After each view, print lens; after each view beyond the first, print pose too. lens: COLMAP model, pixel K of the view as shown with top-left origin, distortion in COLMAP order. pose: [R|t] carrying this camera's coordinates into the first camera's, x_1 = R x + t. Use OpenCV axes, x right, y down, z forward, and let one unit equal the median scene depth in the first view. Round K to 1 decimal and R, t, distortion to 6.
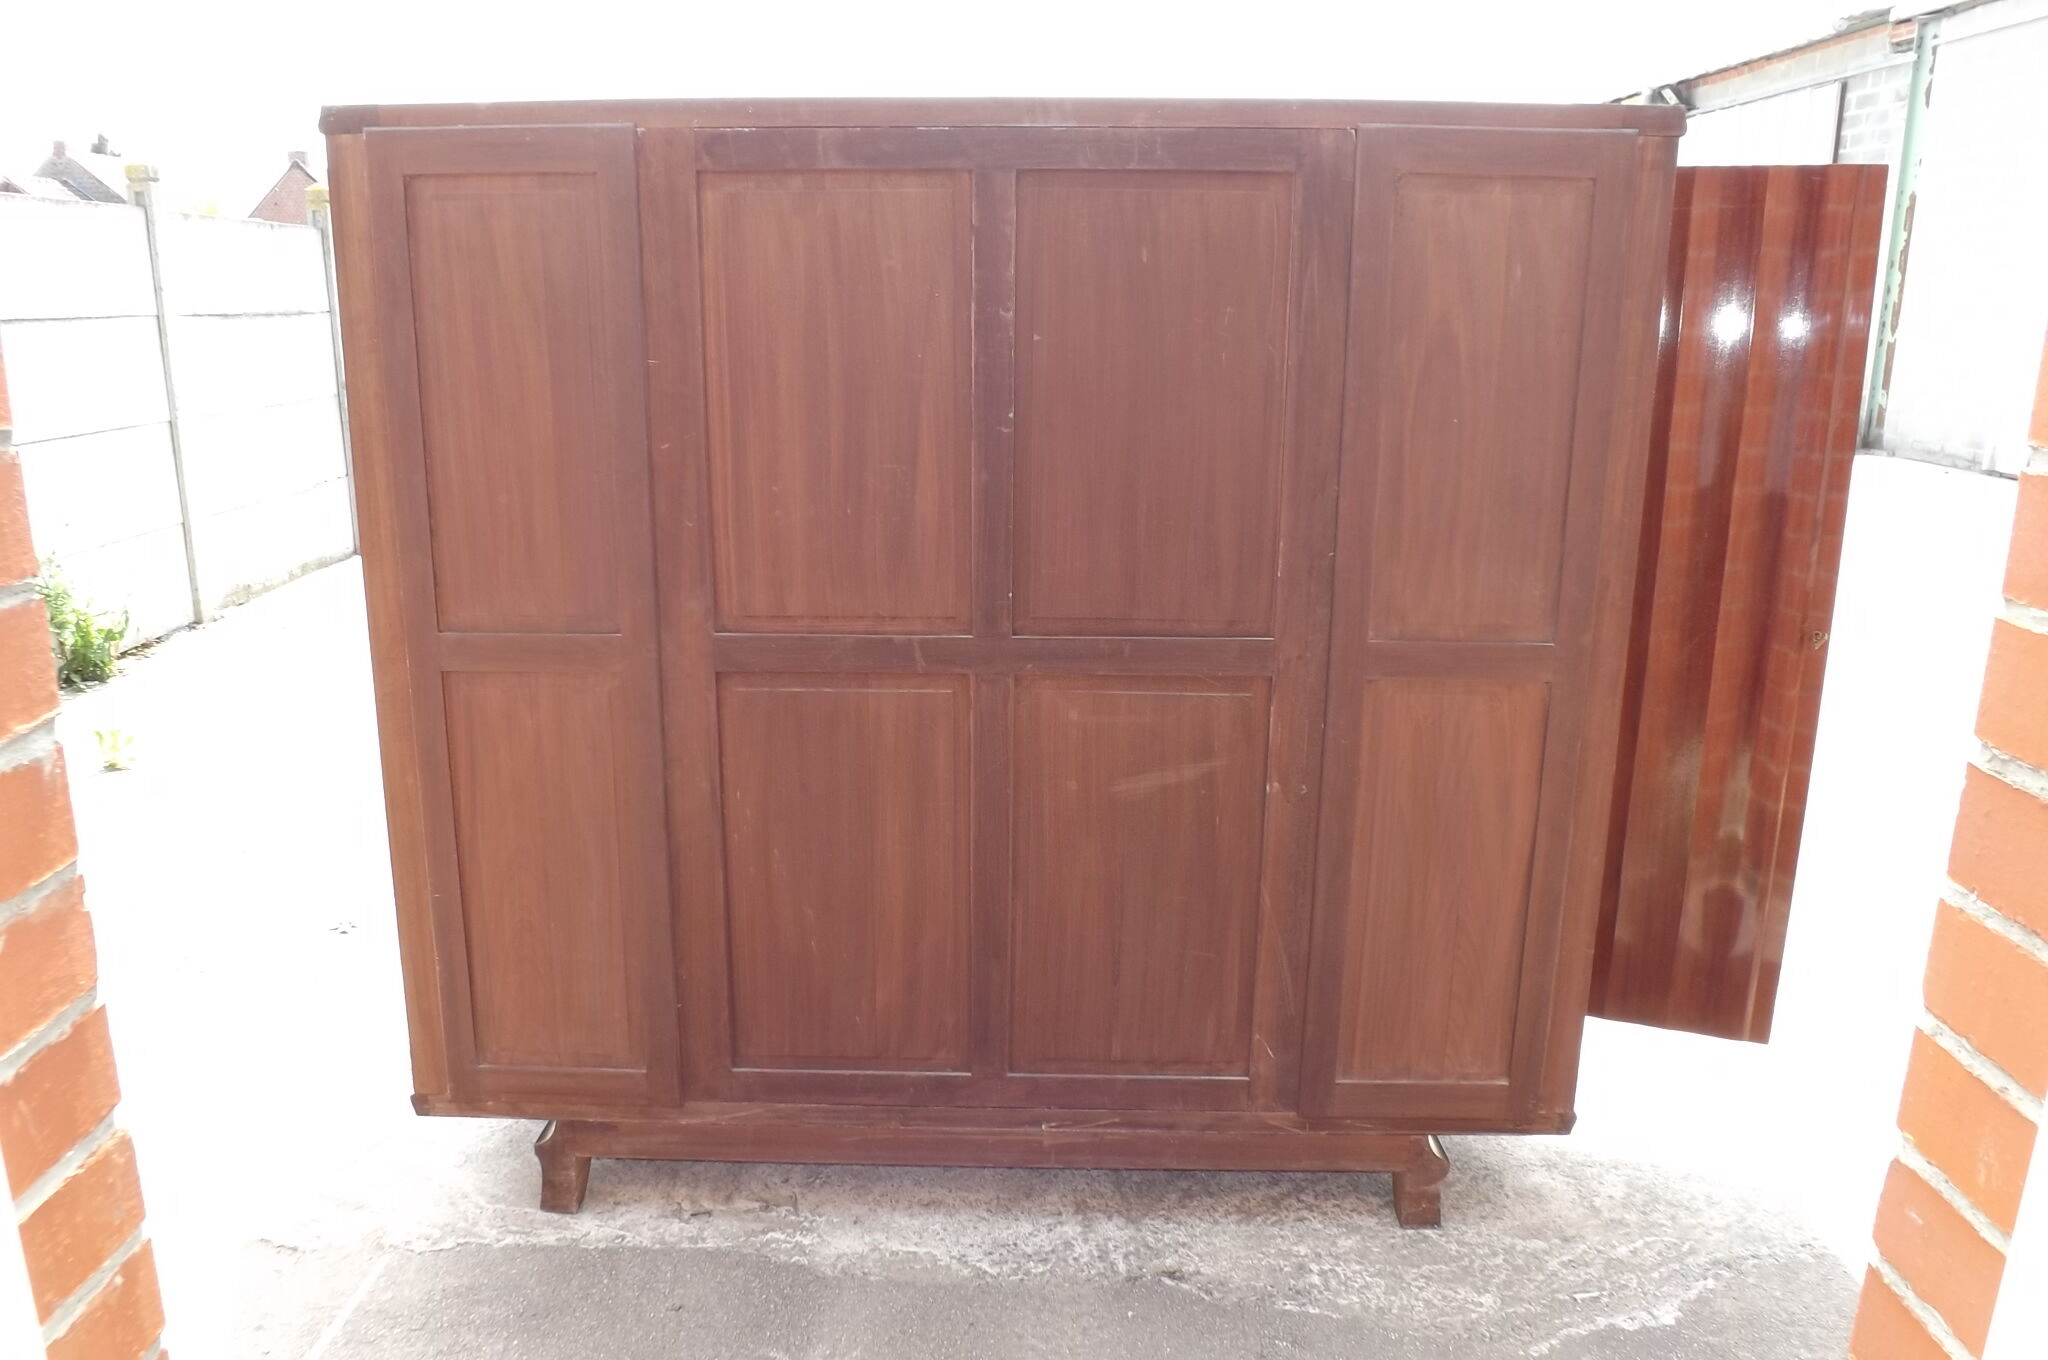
lens RADIAL K [[1456.5, 0, 1027.0], [0, 1456.5, 687.7], [0, 0, 1]] dist [-0.059158, 0.003371]
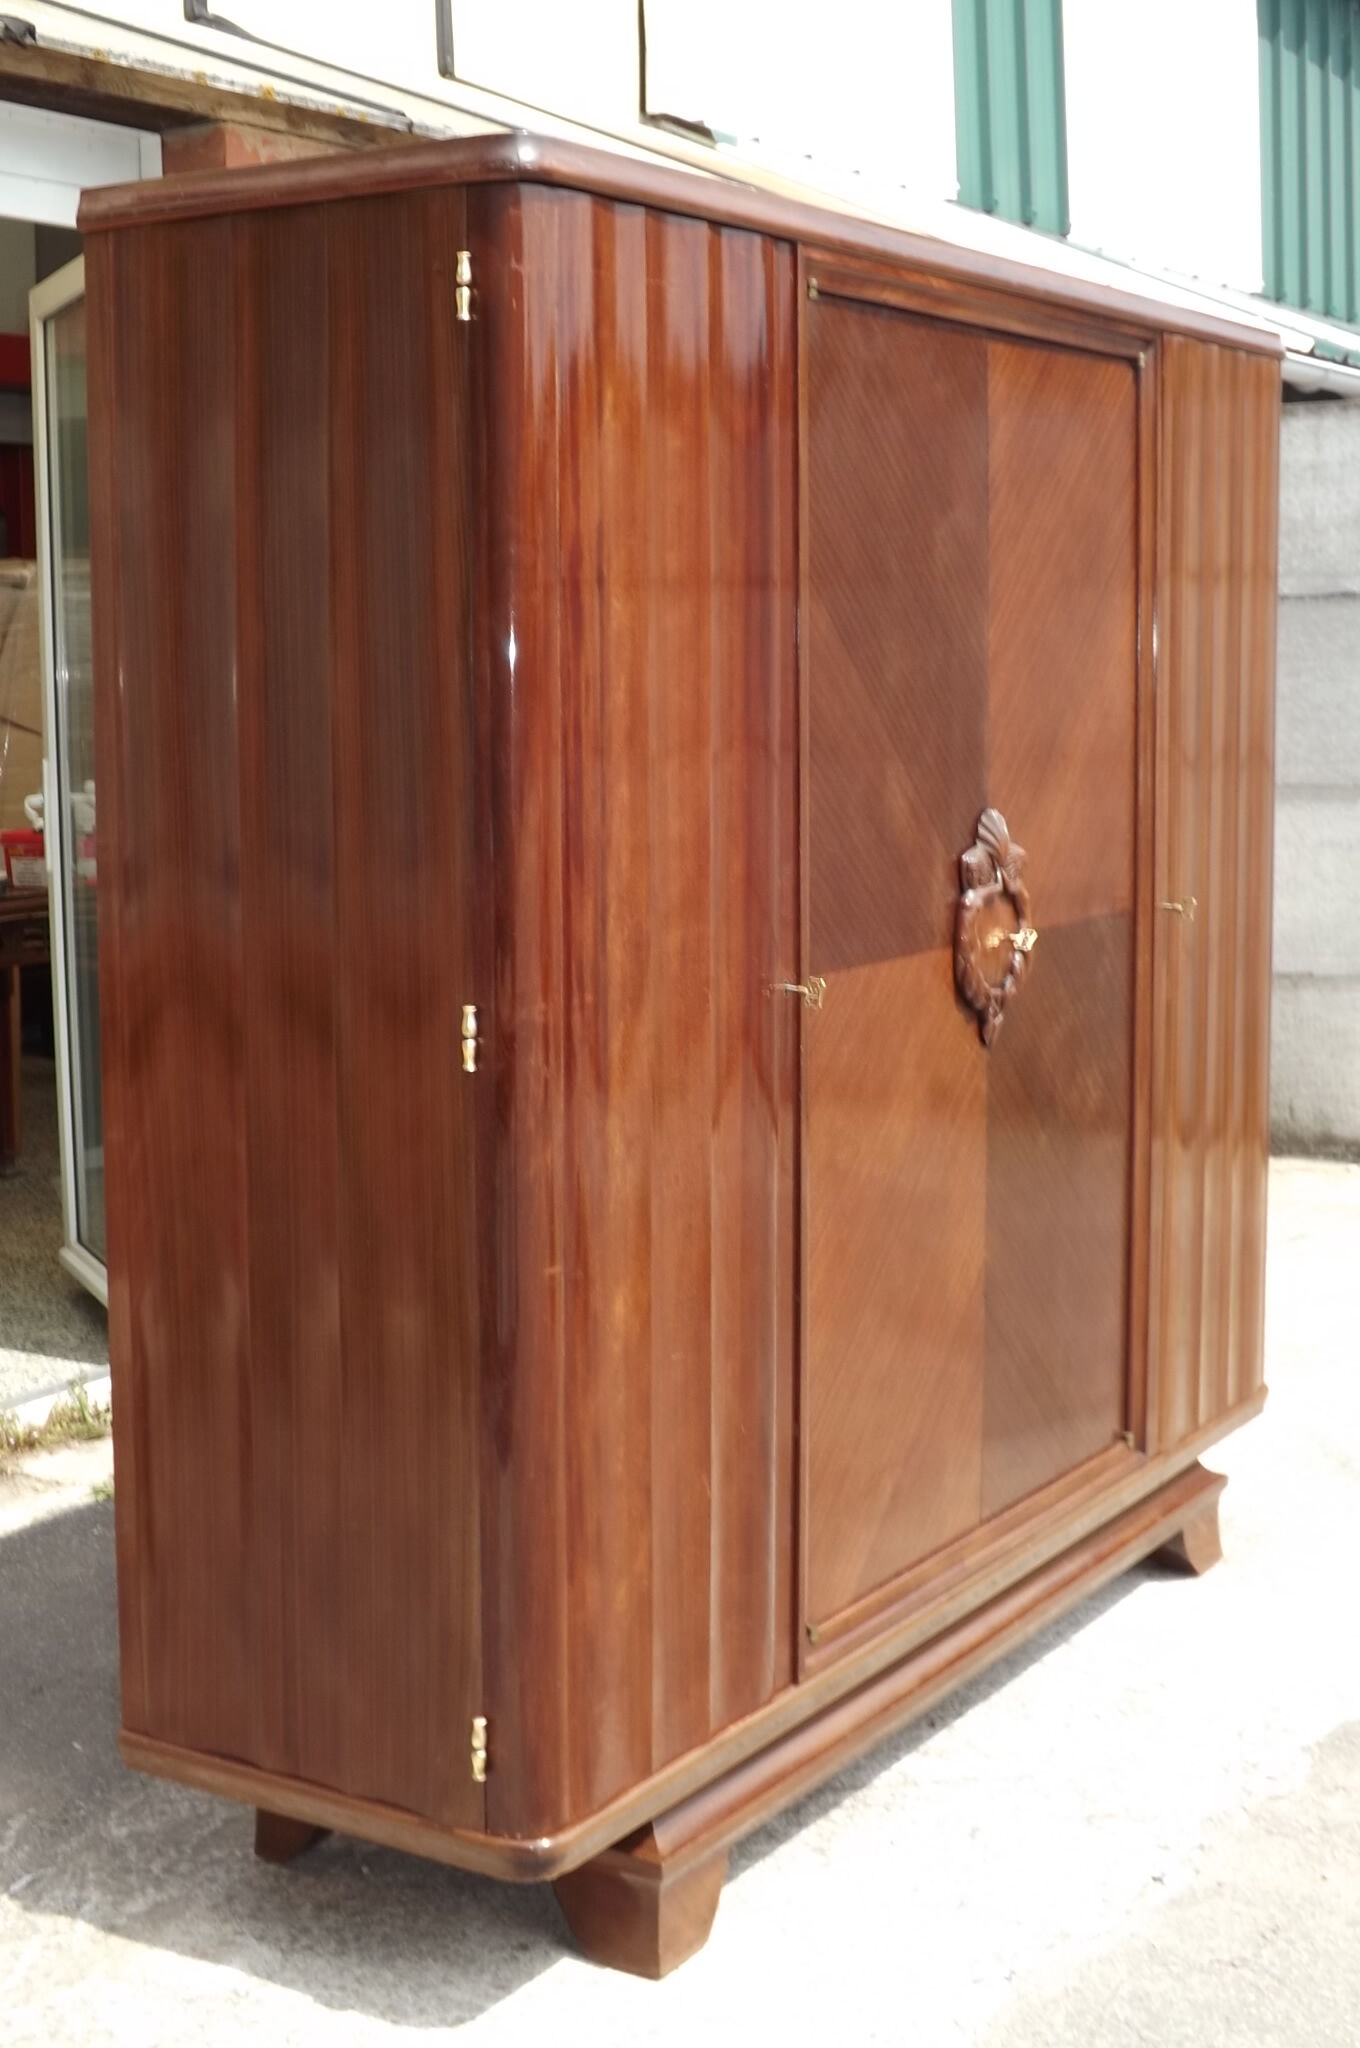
lens RADIAL K [[2761.8, 0, 640.7], [0, 2761.8, 914.2], [0, 0, 1]] dist [-0.153151, 0.000000]
pose [[-0.539440, 0.088317, -0.837380, 1.216418], [-0.186686, 0.957189, 0.221216, -0.351635], [0.821068, 0.275660, -0.499859, 1.679827]]
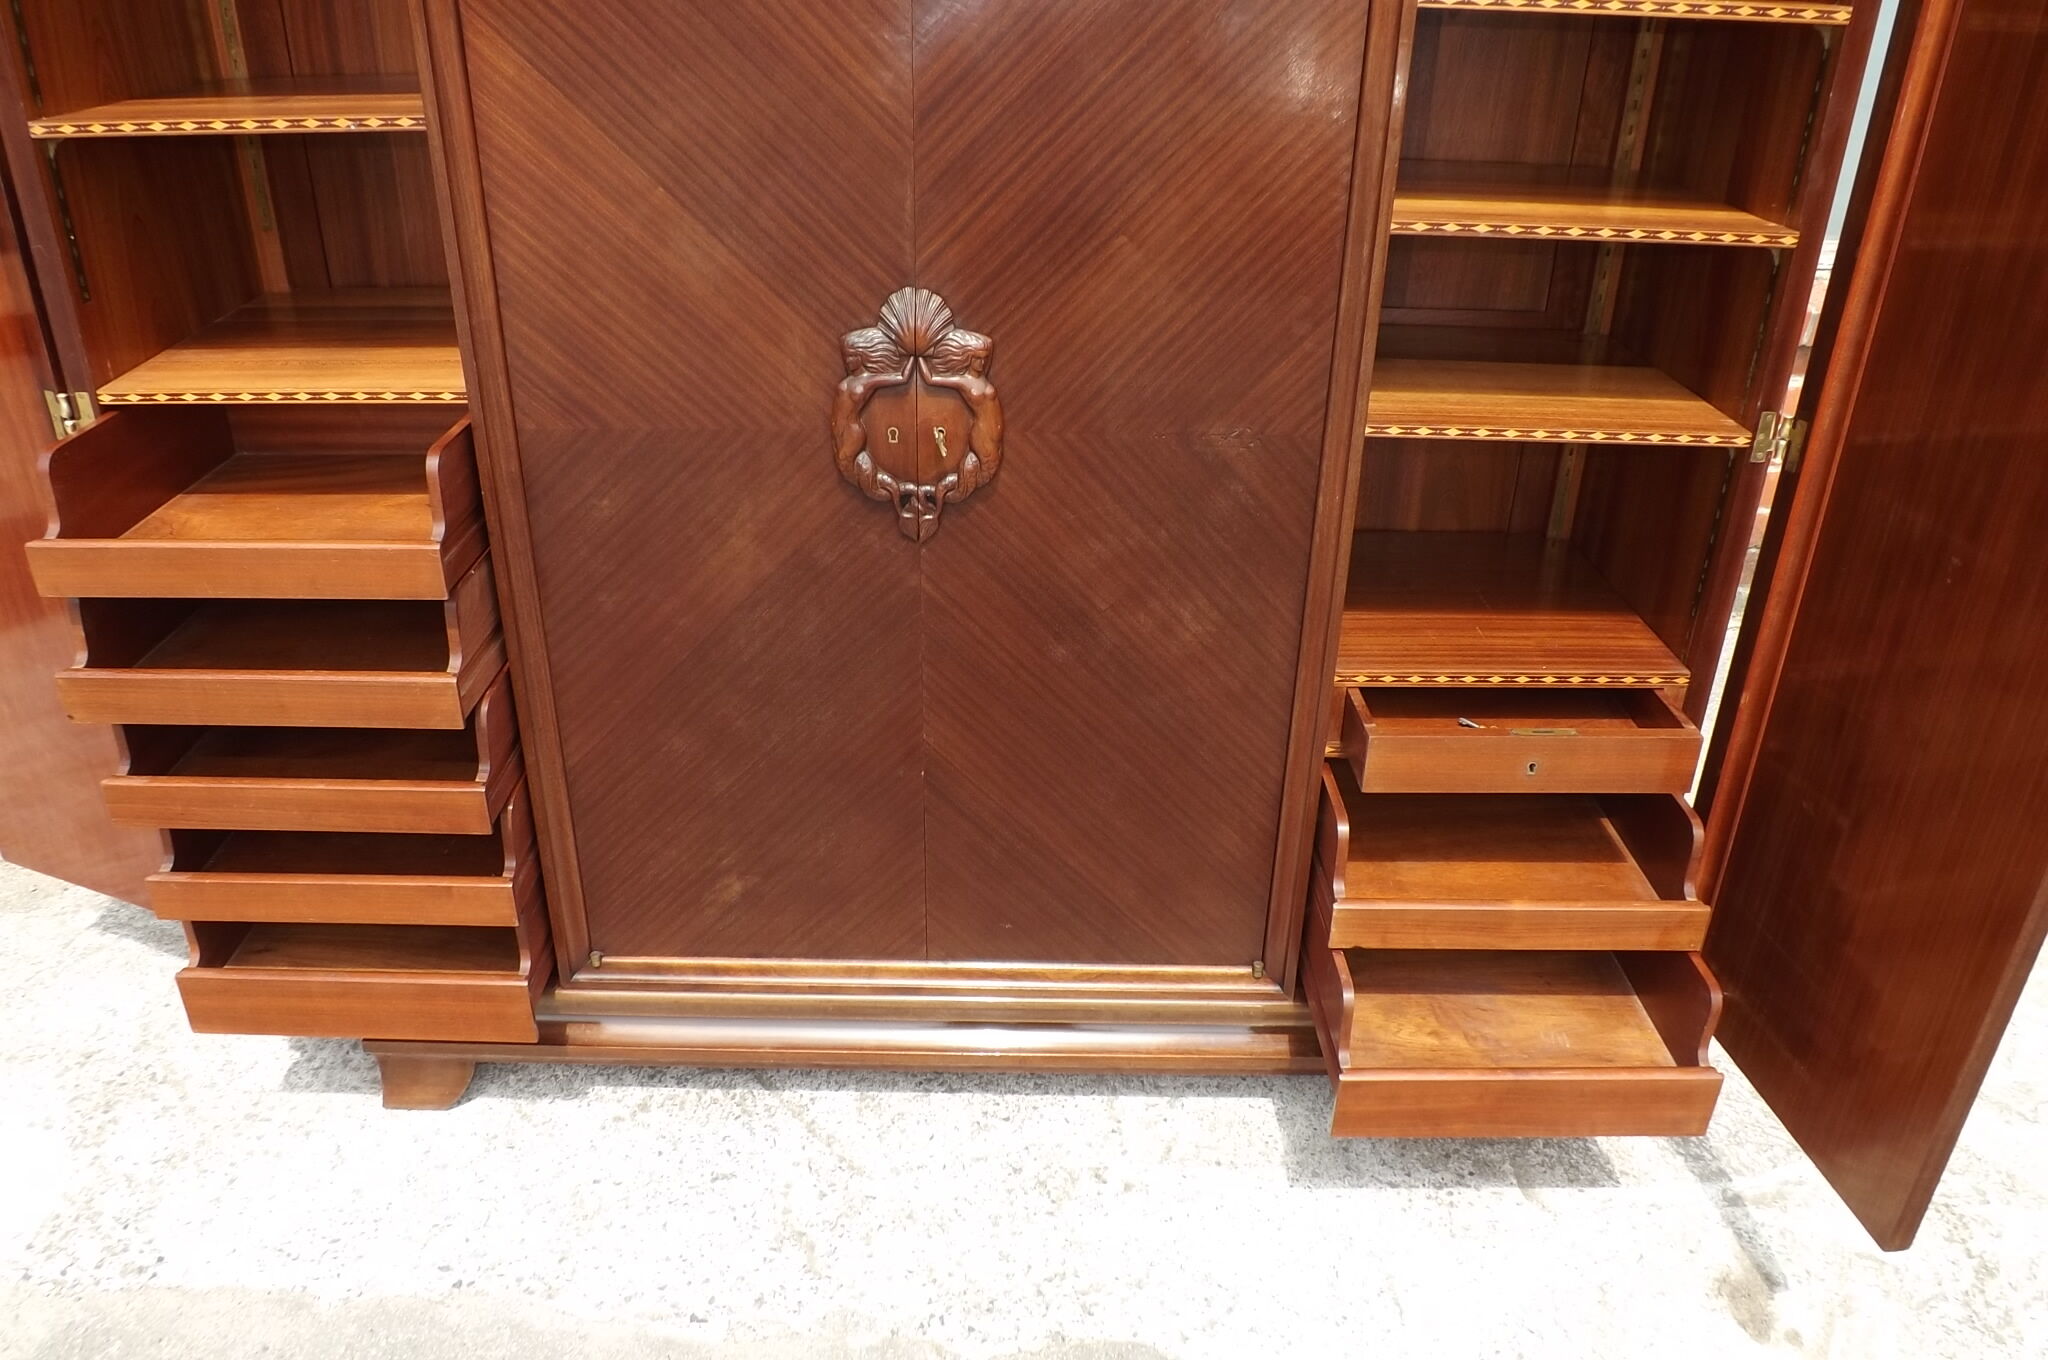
lens RADIAL K [[1456.5, 0, 992.5], [0, 1456.5, 675.5], [0, 0, 1]] dist [-0.059158, 0.003371]
pose [[-0.999972, -0.006475, -0.003732, -0.054946], [-0.007346, 0.759610, 0.650338, -0.415060], [-0.001376, 0.650347, -0.759636, 1.715402]]
